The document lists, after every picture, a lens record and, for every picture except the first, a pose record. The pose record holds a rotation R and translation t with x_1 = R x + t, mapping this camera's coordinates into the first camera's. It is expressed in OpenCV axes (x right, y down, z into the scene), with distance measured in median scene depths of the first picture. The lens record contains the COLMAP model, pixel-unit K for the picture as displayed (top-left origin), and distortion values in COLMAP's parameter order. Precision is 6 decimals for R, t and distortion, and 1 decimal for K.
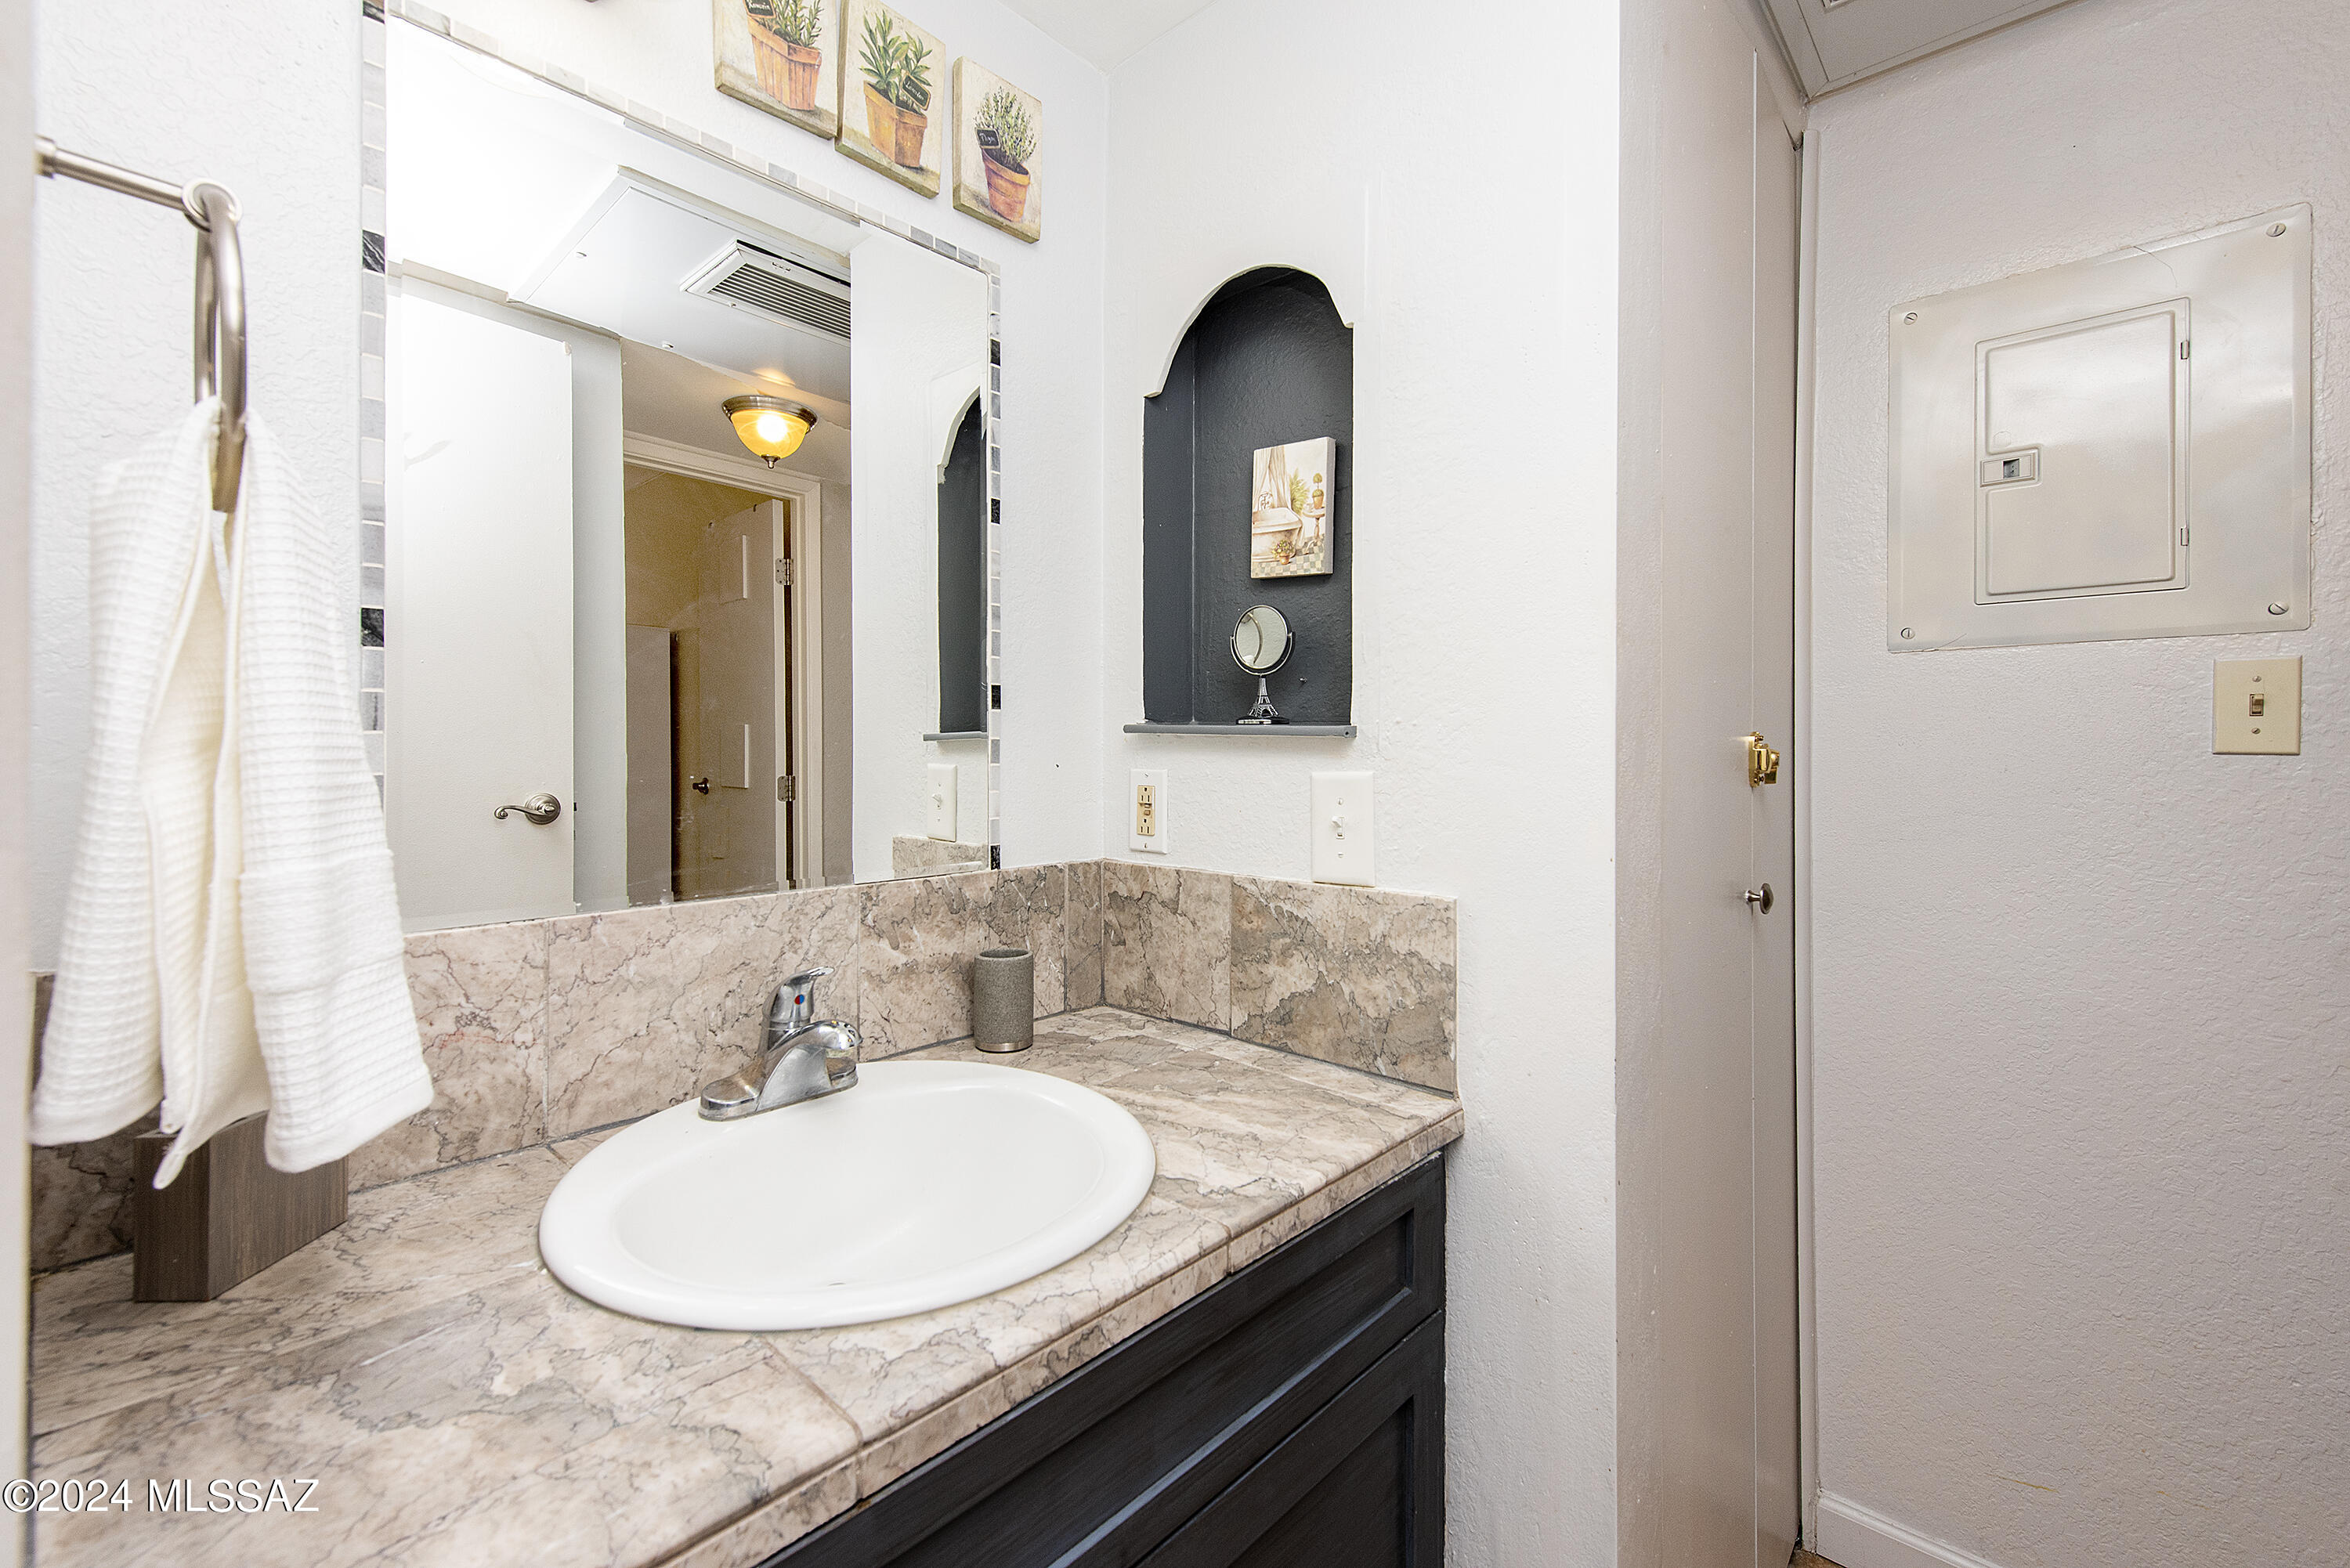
lens RADIAL K [[943.2, 0, 1182.0], [0, 943.2, 771.9], [0, 0, 1]] dist [0.009496, -0.000281]
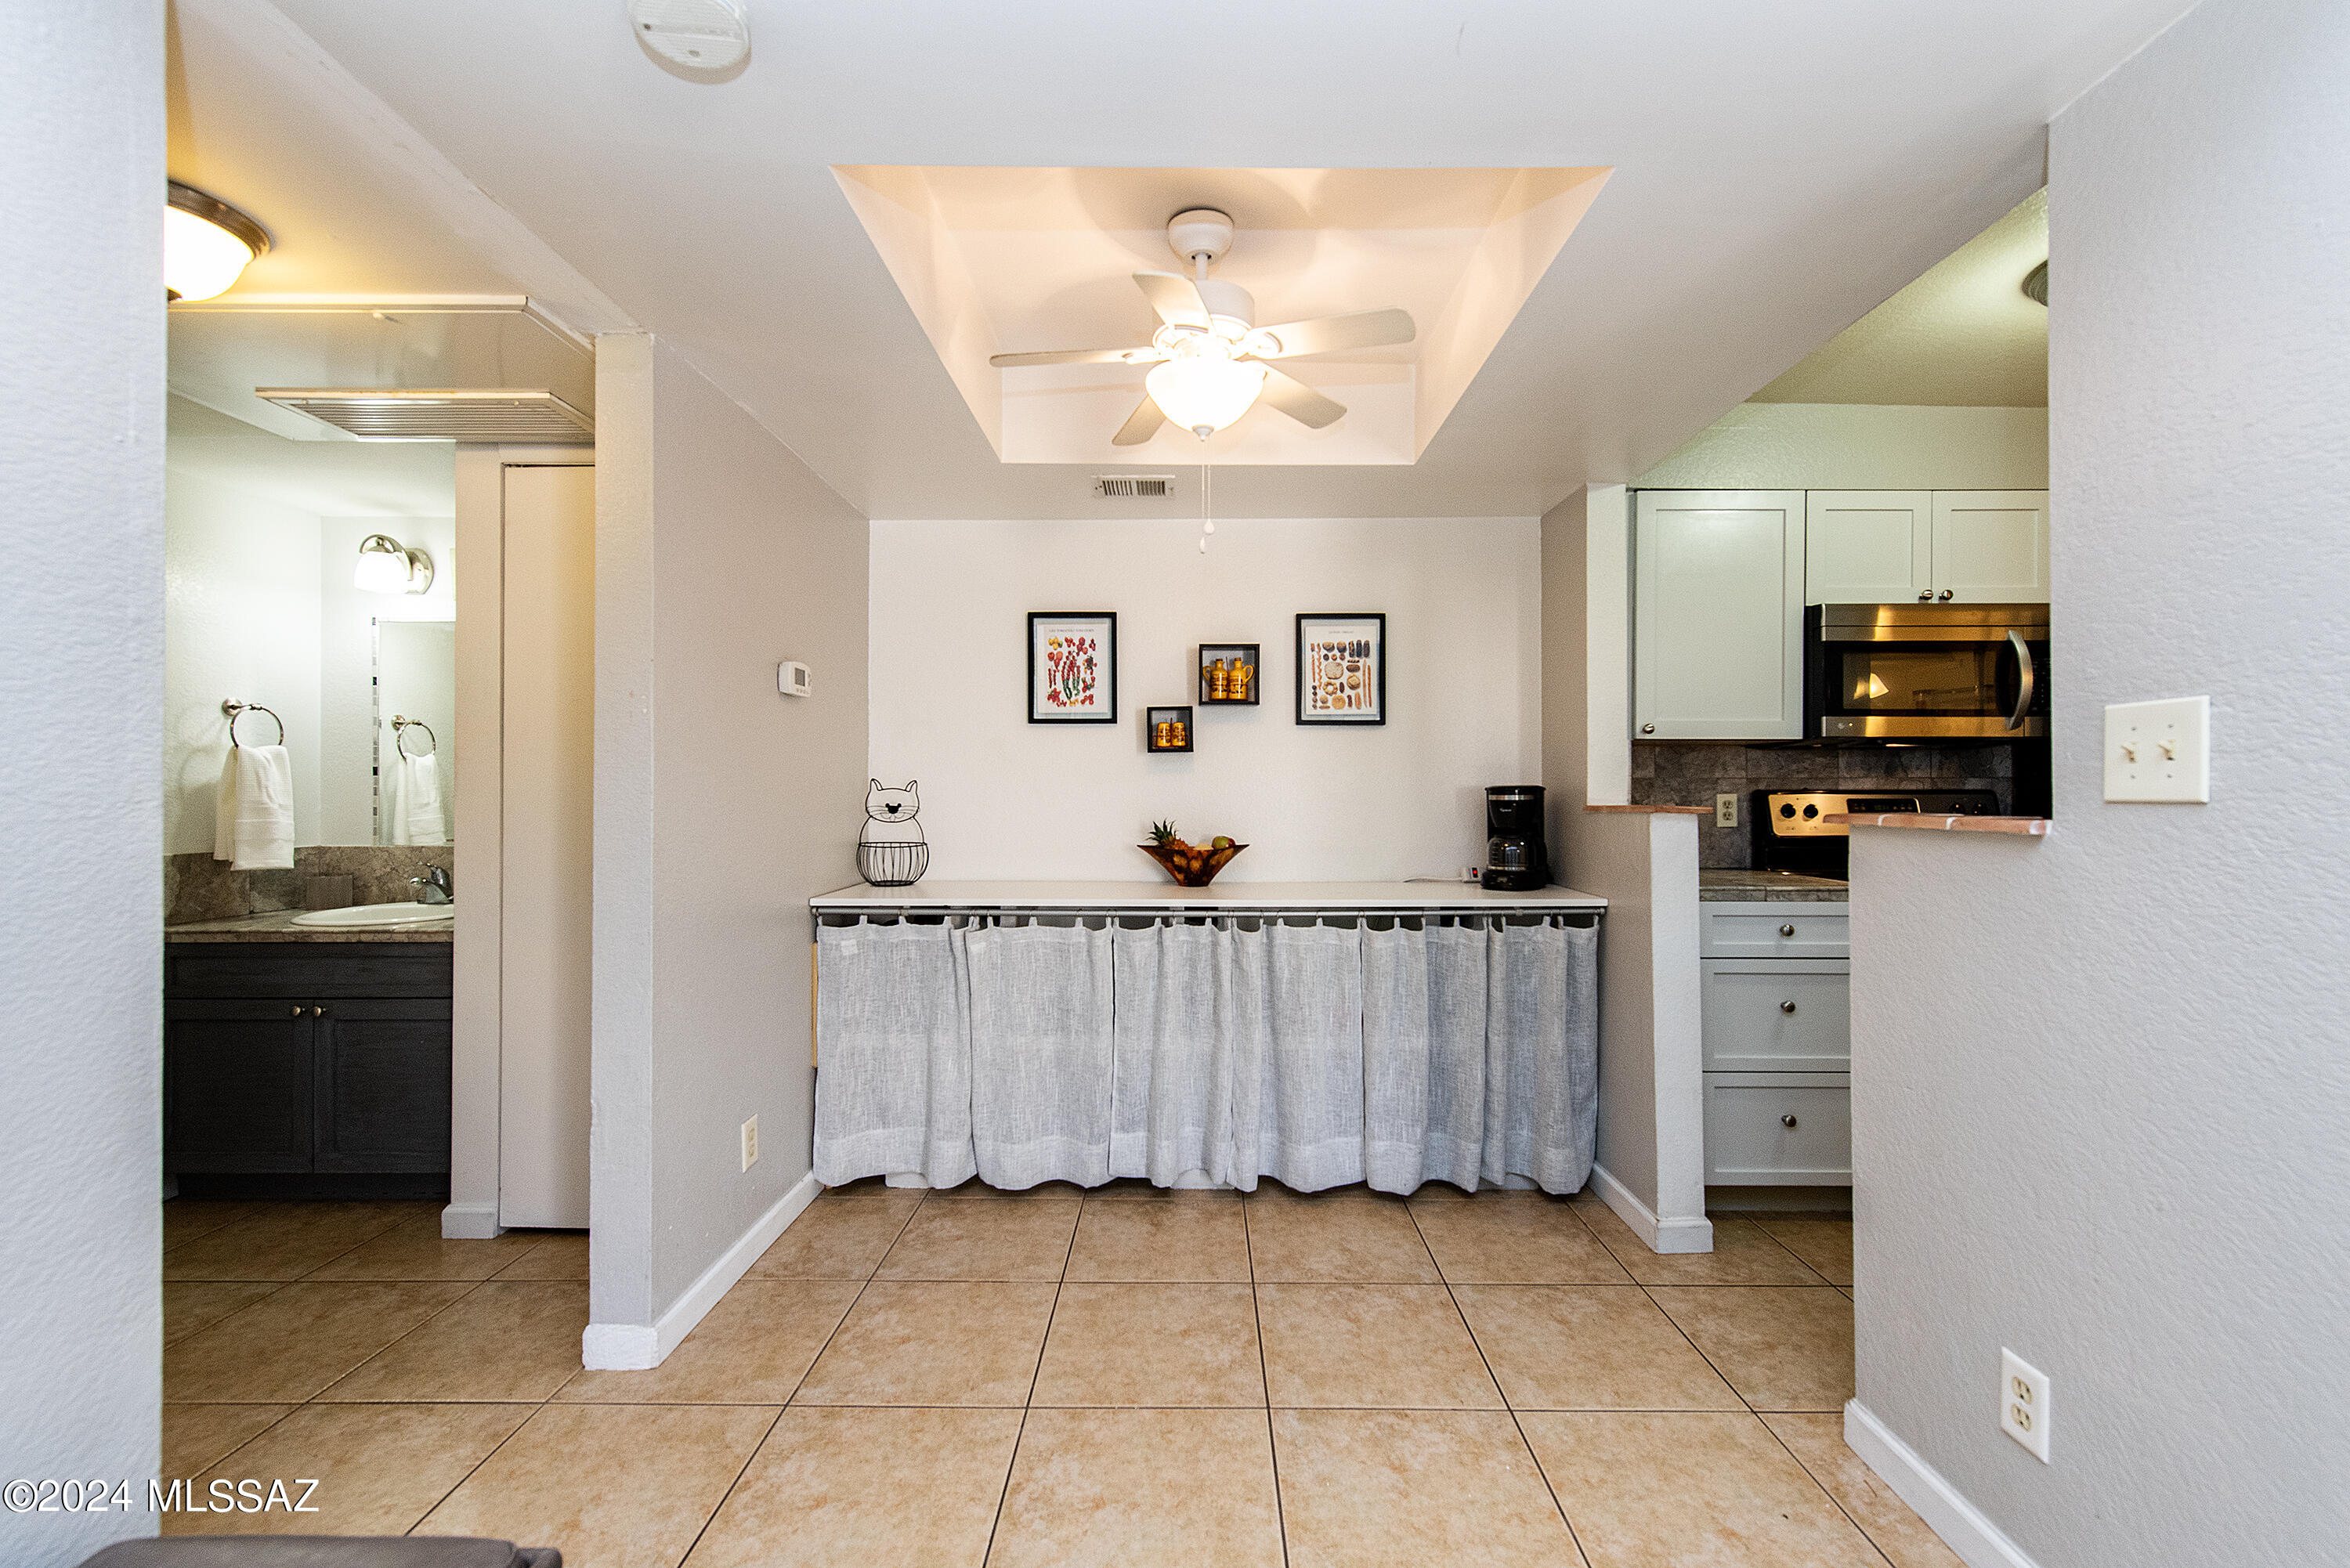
lens RADIAL K [[925.0, 0, 1174.9], [0, 925.0, 797.6], [0, 0, 1]] dist [-0.001007, 0.000629]
pose [[0.698631, -0.003689, -0.715473, 4.477943], [0.002733, 0.999993, -0.002487, -0.017318], [0.715477, -0.000217, 0.698636, 0.684973]]
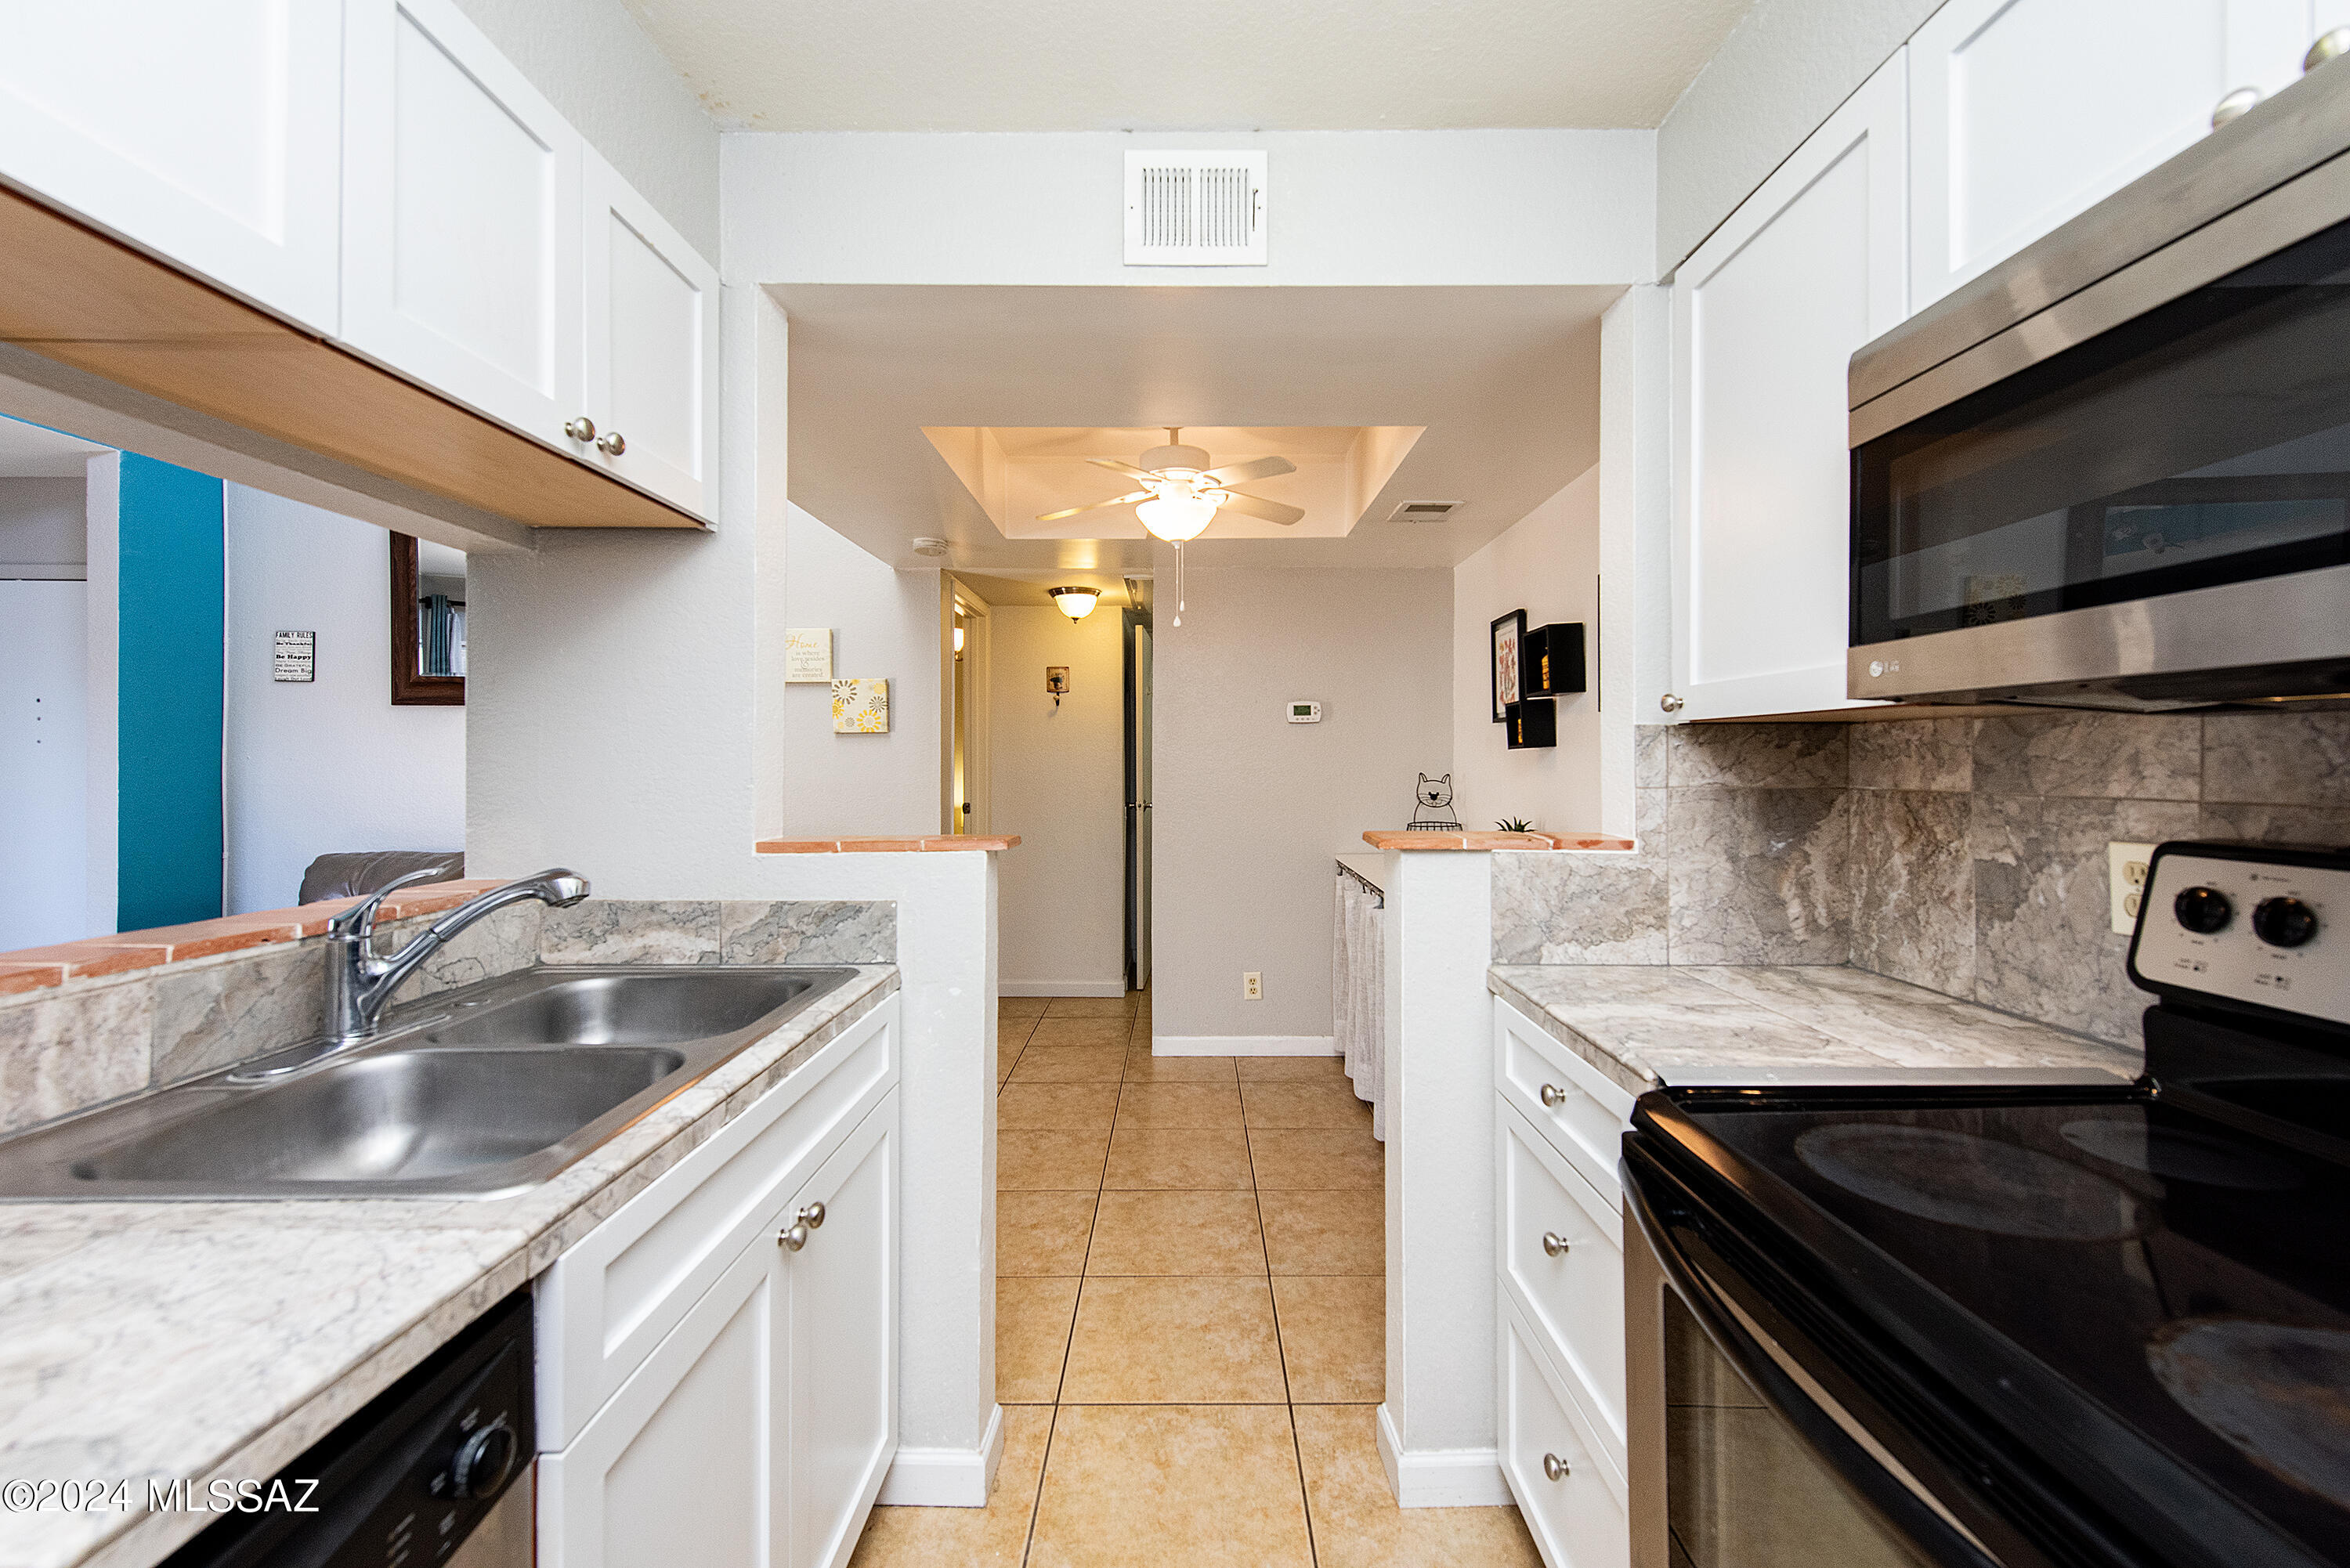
lens RADIAL K [[970.2, 0, 1194.7], [0, 970.2, 752.3], [0, 0, 1]] dist [0.012912, -0.003314]
pose [[-0.720632, -0.008458, -0.693266, 5.363636], [-0.001164, 0.999939, -0.010989, -0.161666], [0.693317, -0.007112, -0.720598, 5.402878]]
